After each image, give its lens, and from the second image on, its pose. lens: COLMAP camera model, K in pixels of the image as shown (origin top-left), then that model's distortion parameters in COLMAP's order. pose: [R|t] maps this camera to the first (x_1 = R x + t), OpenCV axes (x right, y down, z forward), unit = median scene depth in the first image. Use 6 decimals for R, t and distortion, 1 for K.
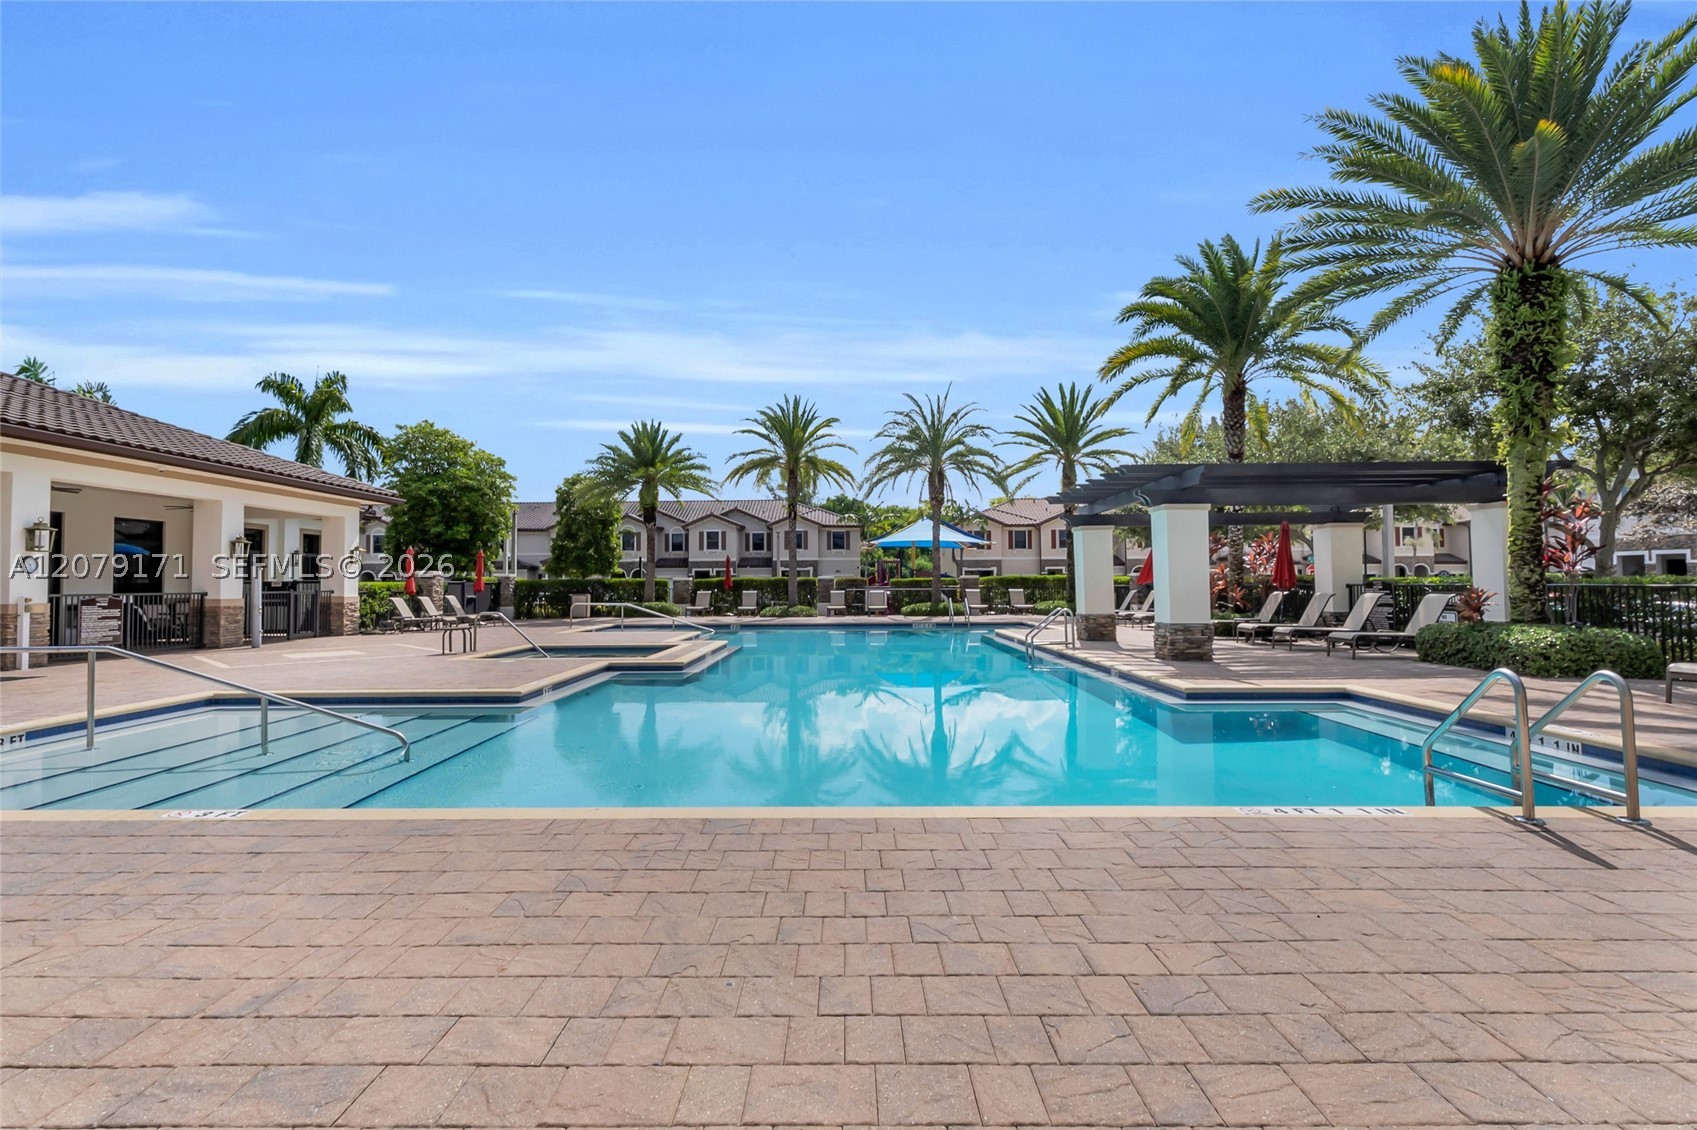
lens RADIAL K [[821.4, 0, 848.4], [0, 821.4, 599.6], [0, 0, 1]] dist [0.016328, 0.000155]
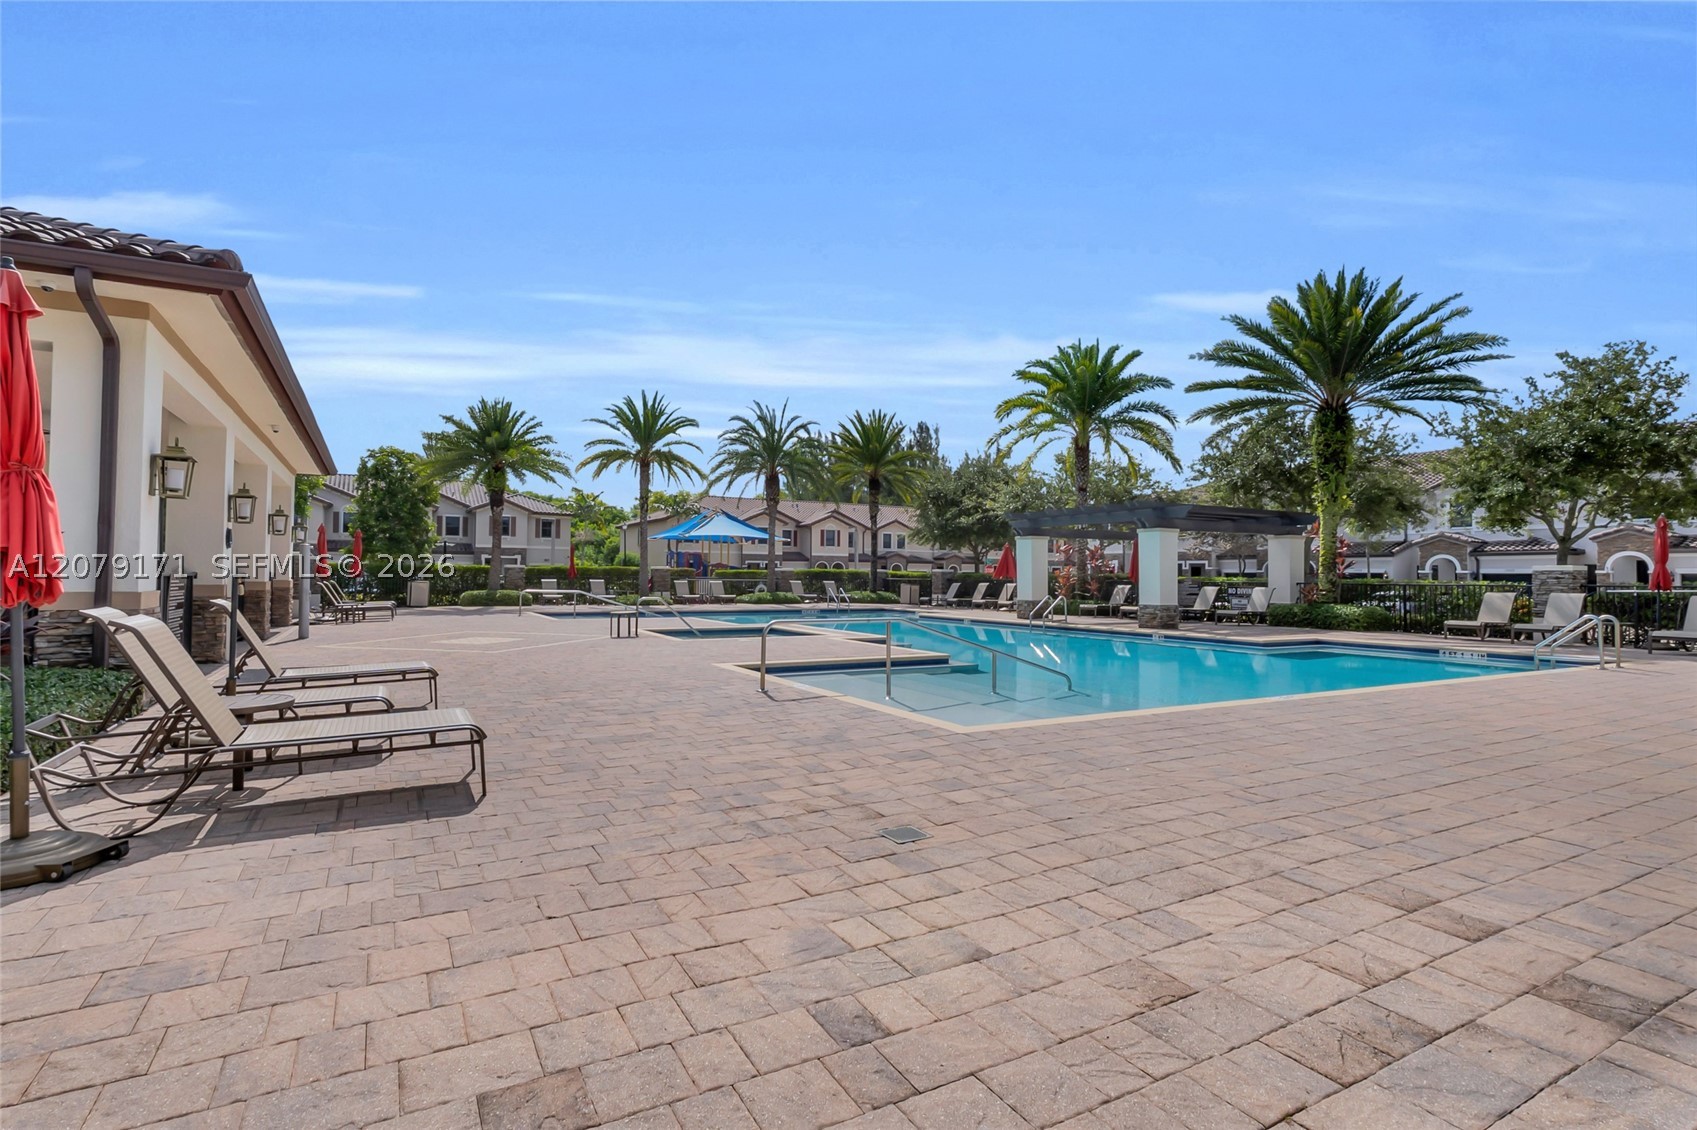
lens RADIAL K [[823.1, 0, 845.0], [0, 823.1, 570.2], [0, 0, 1]] dist [-0.000143, 0.000451]
pose [[0.875396, 0.013334, 0.483223, -0.346721], [-0.001470, 0.999688, -0.024921, 0.001516], [-0.483405, 0.021105, 0.875143, -0.025374]]
